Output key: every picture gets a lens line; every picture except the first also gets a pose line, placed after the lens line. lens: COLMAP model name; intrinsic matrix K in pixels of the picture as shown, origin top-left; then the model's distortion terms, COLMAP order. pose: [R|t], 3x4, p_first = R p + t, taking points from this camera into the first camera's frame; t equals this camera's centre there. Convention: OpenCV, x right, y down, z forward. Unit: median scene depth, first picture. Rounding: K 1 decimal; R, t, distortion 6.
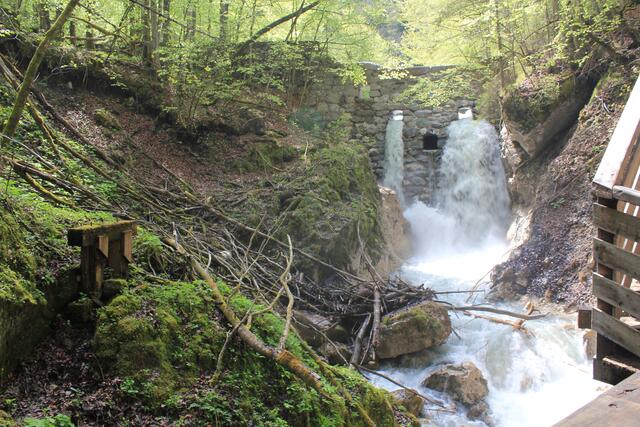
lens RADIAL K [[490.6, 0, 319.0], [0, 490.6, 225.6], [0, 0, 1]] dist [-0.167663, 0.127172]
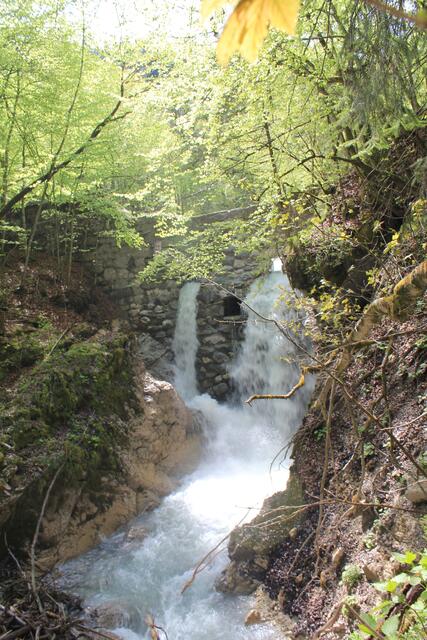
lens RADIAL K [[490.6, 0, 213.5], [0, 490.6, 320.0], [0, 0, 1]] dist [-0.167663, 0.127172]
pose [[0.991524, -0.097161, -0.086250, 0.354427], [0.094550, 0.994944, -0.033865, -0.166508], [0.089104, 0.025423, 0.995698, 0.243188]]
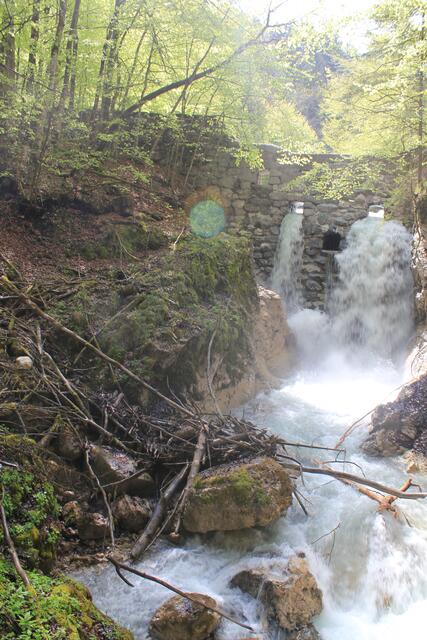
lens RADIAL K [[490.6, 0, 213.5], [0, 490.6, 320.0], [0, 0, 1]] dist [-0.167663, 0.127172]
pose [[0.994027, 0.096722, -0.050540, 0.103554], [-0.096105, 0.995266, 0.014506, -0.034368], [0.051704, -0.009562, 0.998617, 0.169051]]
